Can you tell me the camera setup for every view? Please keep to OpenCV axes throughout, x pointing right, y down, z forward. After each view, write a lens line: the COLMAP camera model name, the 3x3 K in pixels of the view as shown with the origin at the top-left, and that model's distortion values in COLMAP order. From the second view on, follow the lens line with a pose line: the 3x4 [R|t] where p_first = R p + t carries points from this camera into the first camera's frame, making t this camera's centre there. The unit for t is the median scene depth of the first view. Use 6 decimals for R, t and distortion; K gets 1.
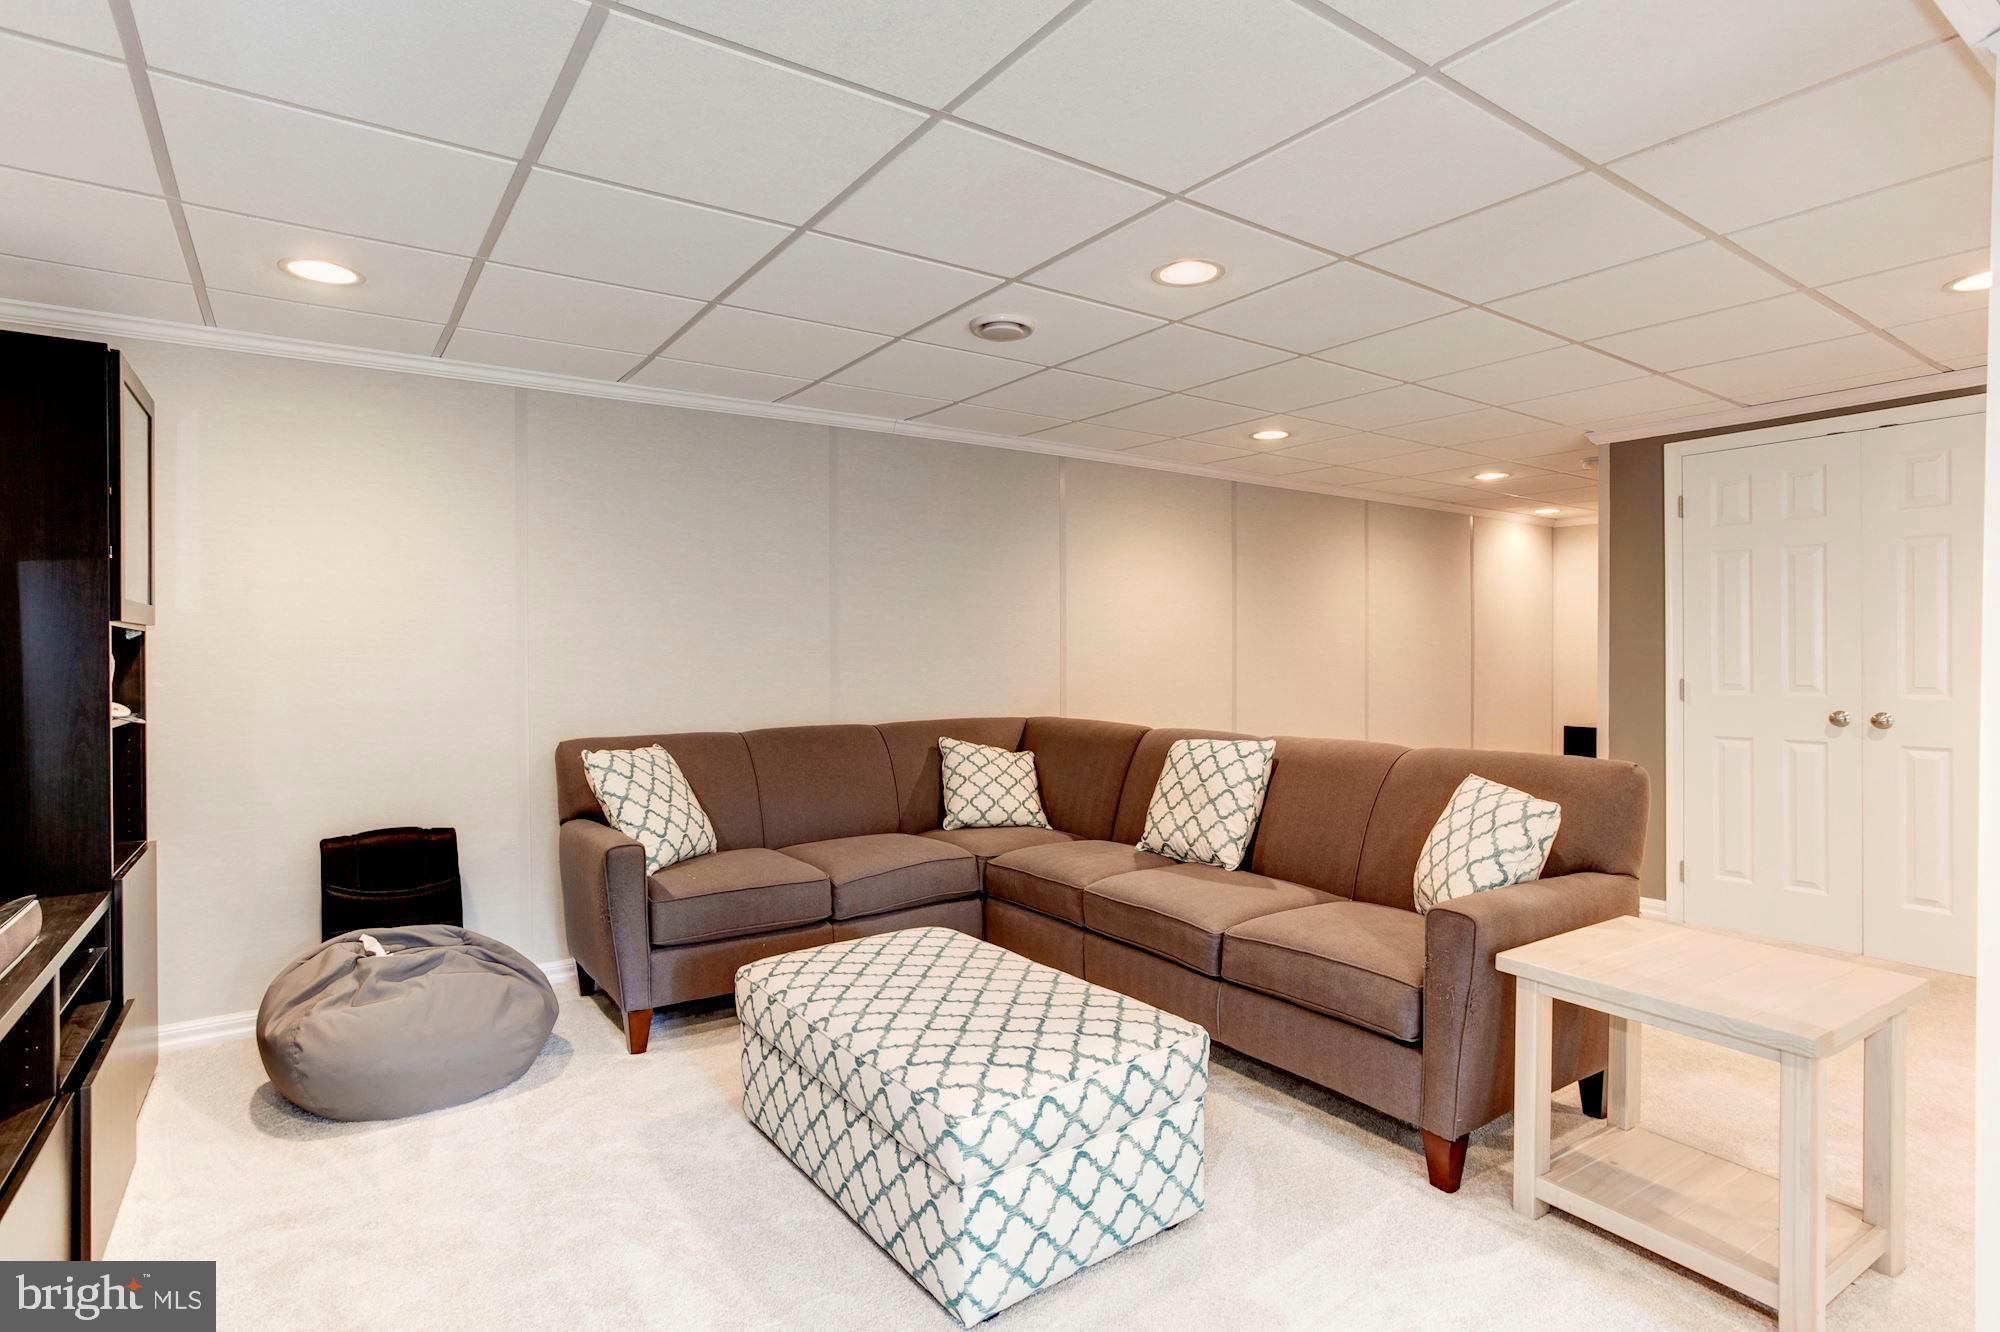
lens RADIAL K [[996.2, 0, 1000.7], [0, 996.2, 659.1], [0, 0, 1]] dist [-0.021372, 0.009755]
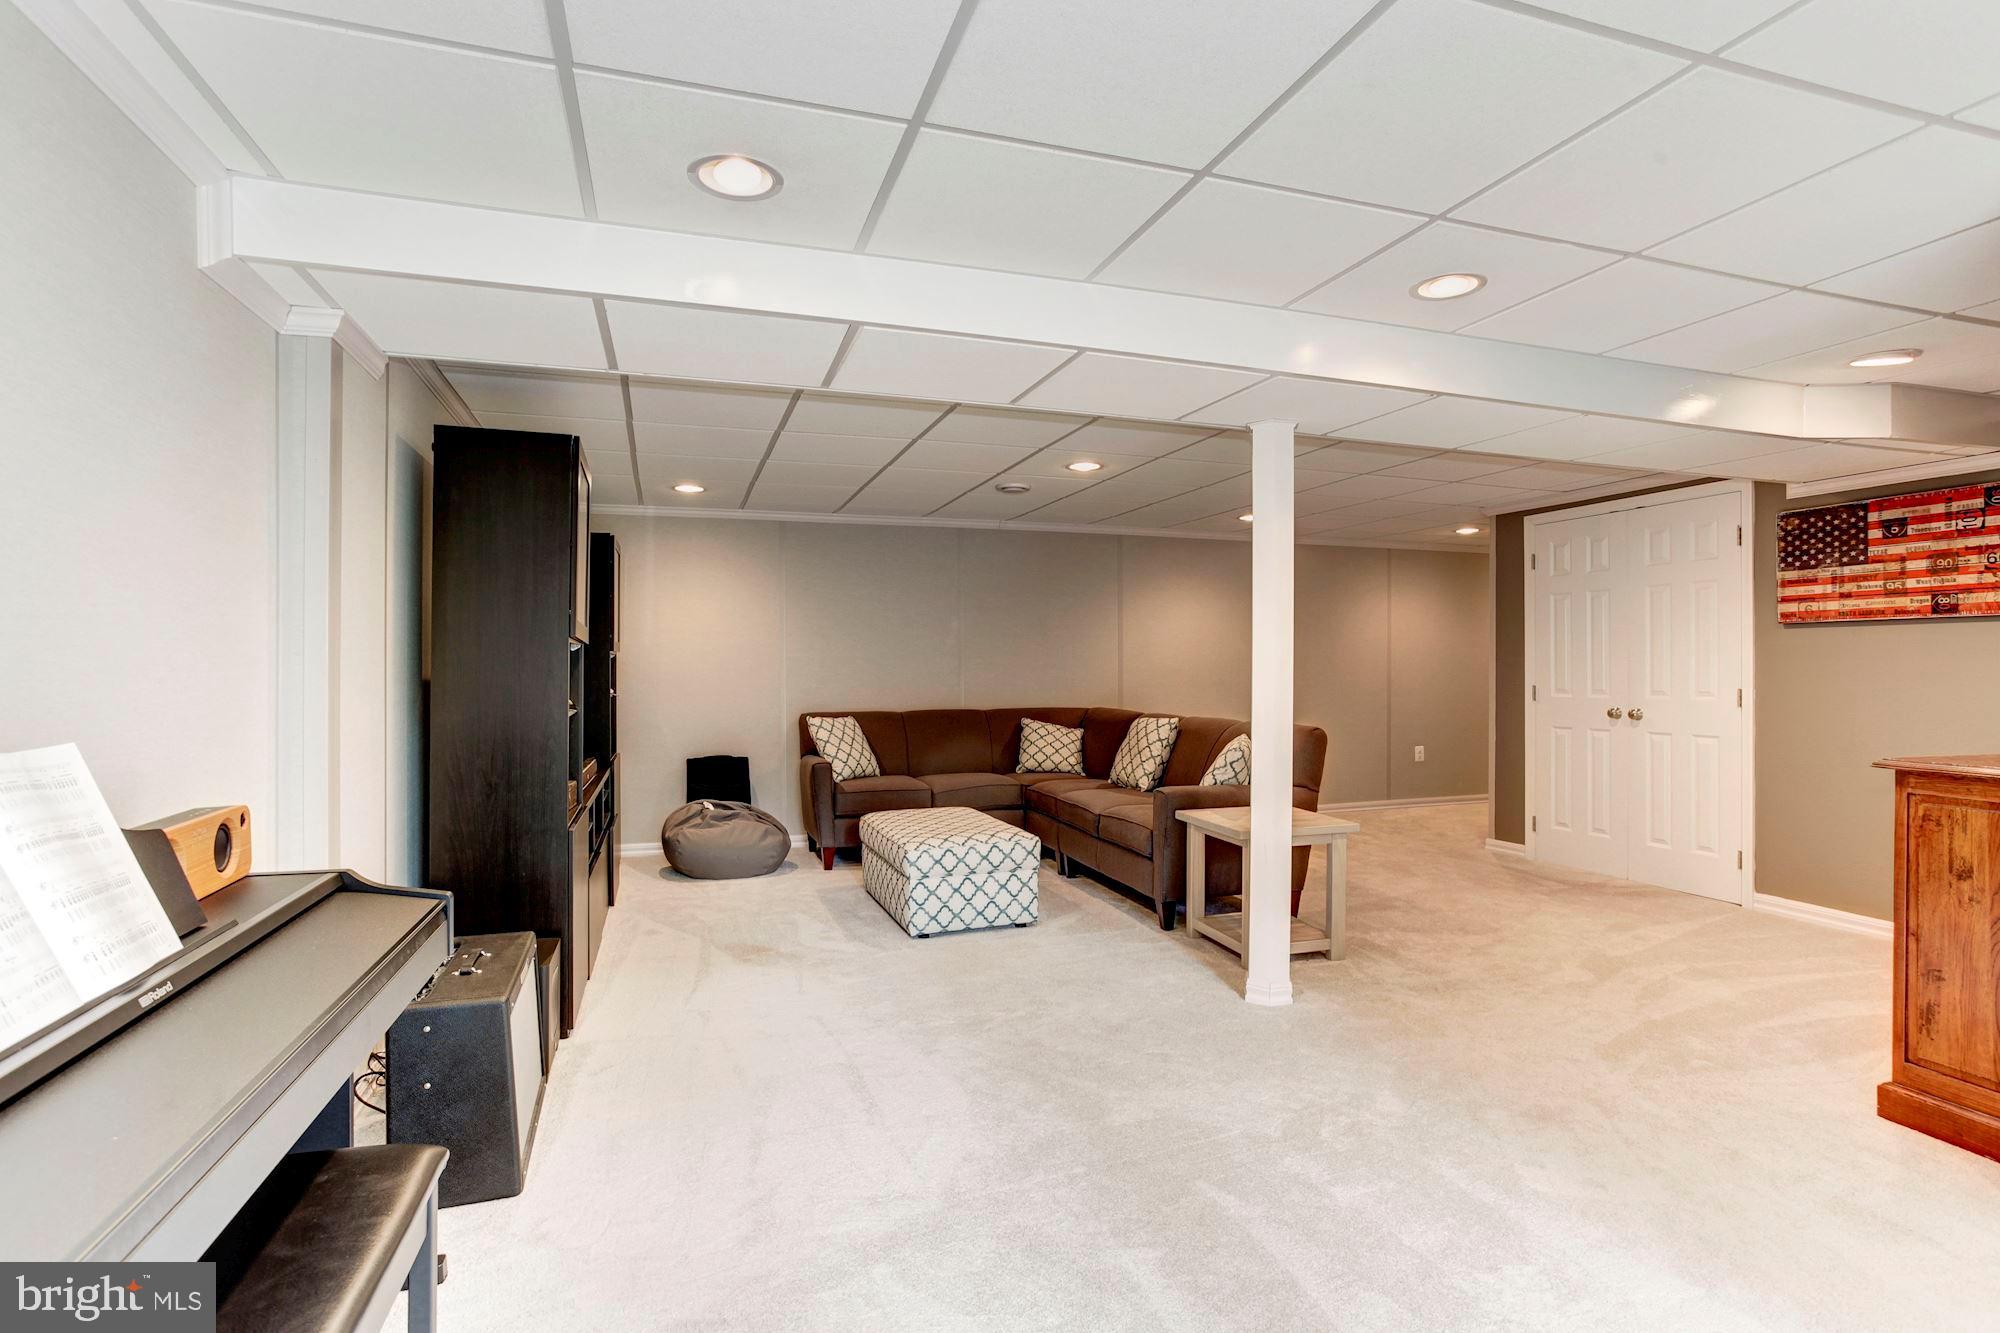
lens RADIAL K [[996.2, 0, 1009.1], [0, 996.2, 664.7], [0, 0, 1]] dist [-0.021372, 0.009755]
pose [[0.958712, 0.001795, -0.284372, 0.504206], [-0.003709, 0.999974, -0.006190, 0.003165], [0.284354, 0.006989, 0.958694, -0.739589]]
